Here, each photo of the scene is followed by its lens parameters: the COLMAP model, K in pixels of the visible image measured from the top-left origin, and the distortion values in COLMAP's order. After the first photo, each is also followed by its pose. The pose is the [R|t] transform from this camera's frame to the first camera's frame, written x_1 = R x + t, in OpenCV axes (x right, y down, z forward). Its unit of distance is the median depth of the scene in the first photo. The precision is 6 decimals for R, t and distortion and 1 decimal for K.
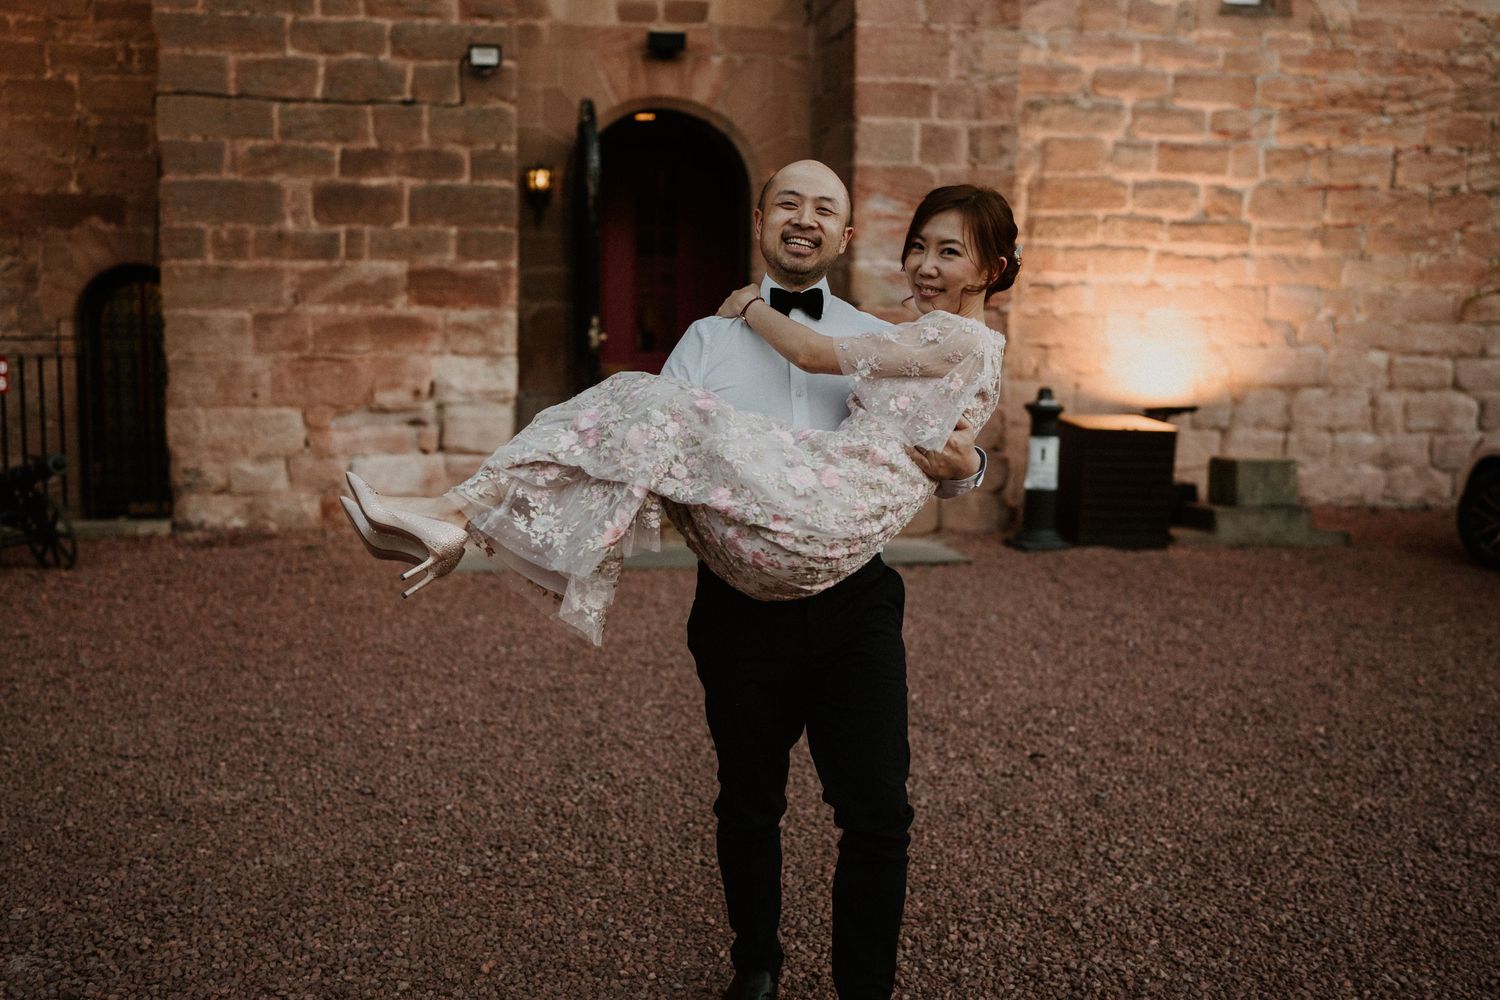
lens RADIAL K [[1556.5, 0, 750.0], [0, 1556.5, 500.0], [0, 0, 1]] dist [-0.073789, 0.133816]
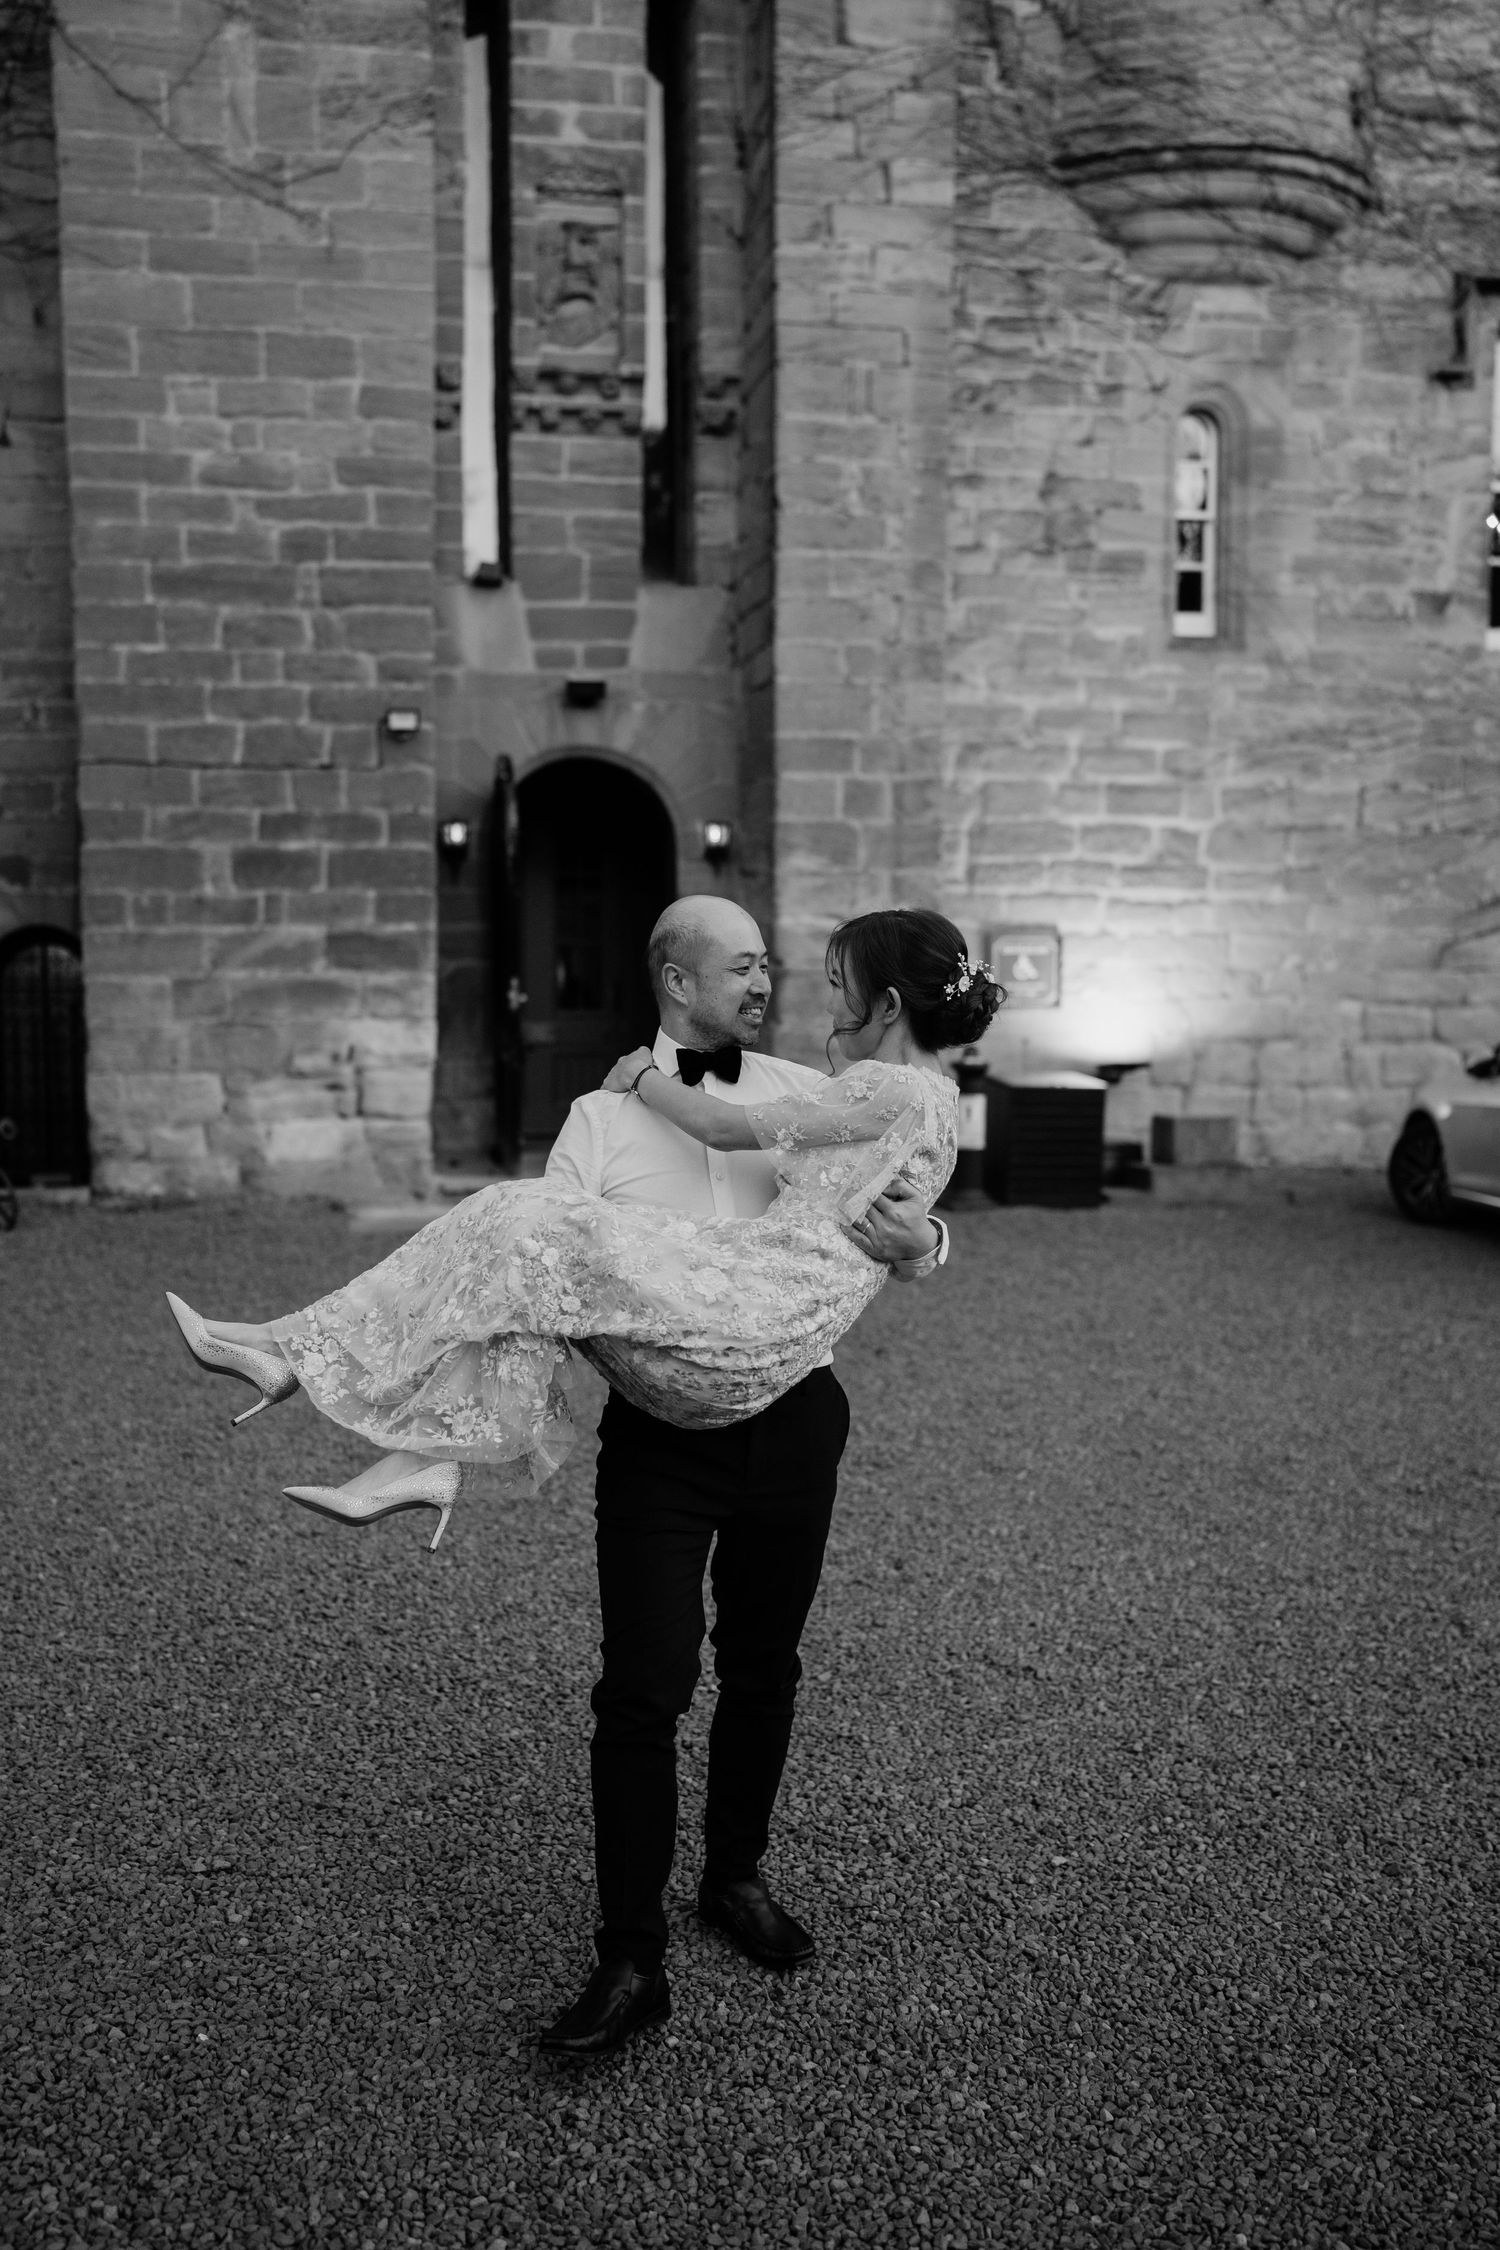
lens RADIAL K [[2334.8, 0, 667.2], [0, 2334.8, 1123.9], [0, 0, 1]] dist [-0.073789, 0.133816]
pose [[0.999507, -0.009223, -0.030006, 0.040593], [0.008183, 0.999368, -0.034579, 0.026447], [0.030306, 0.034317, 0.998951, -0.472248]]
